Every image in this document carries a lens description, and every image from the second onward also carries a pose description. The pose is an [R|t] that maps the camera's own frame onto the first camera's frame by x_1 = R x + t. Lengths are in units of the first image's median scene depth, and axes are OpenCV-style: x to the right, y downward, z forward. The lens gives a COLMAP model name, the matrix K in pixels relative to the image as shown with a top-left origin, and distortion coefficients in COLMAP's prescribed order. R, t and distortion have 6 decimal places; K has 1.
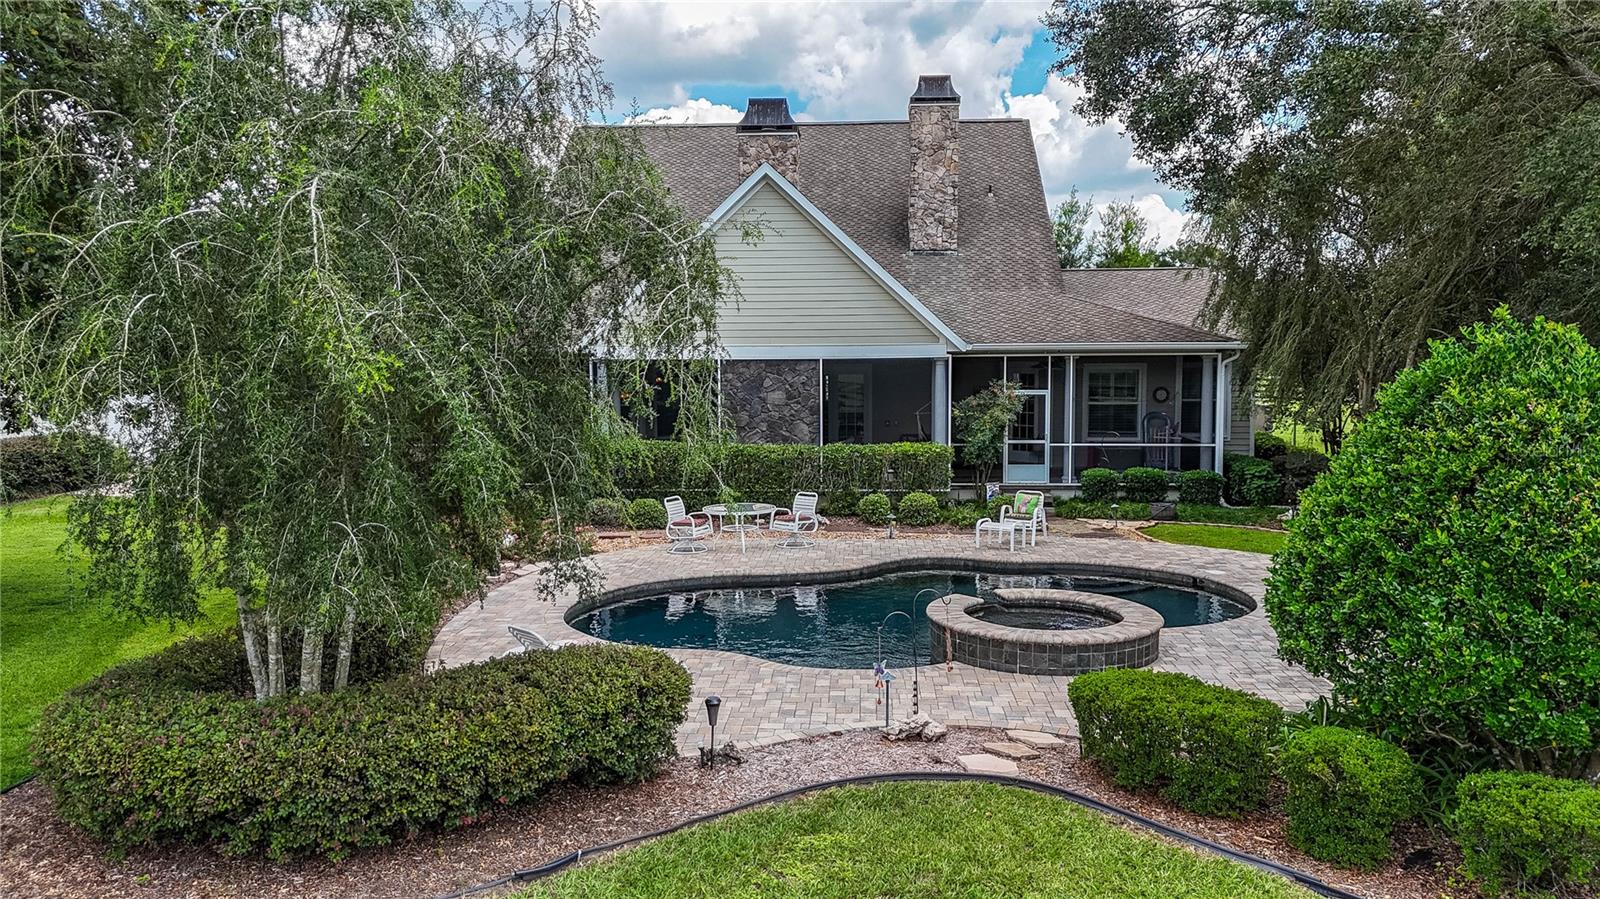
lens RADIAL K [[1163.9, 0, 795.3], [0, 1163.9, 443.7], [0, 0, 1]] dist [0.073132, -0.062728]
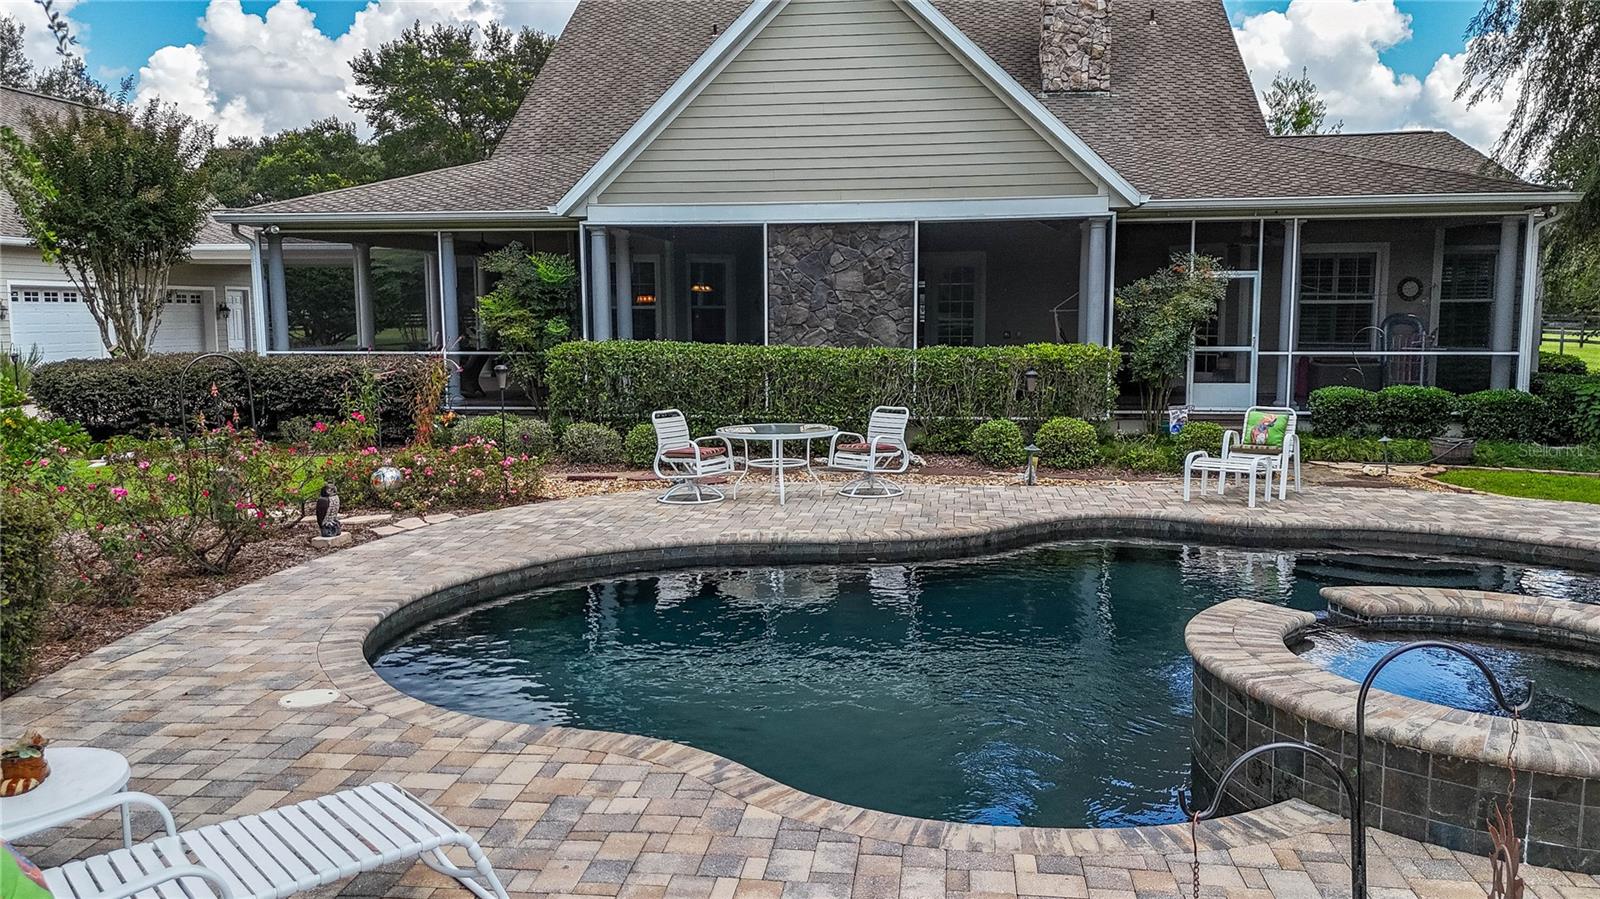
lens RADIAL K [[1180.4, 0, 800.0], [0, 1180.4, 449.5], [0, 0, 1]] dist [0.099516, -0.166650]
pose [[0.997371, 0.009455, -0.071846, 0.005870], [-0.006737, 0.999256, 0.037977, 0.034745], [0.072152, -0.037393, 0.996692, 0.324474]]
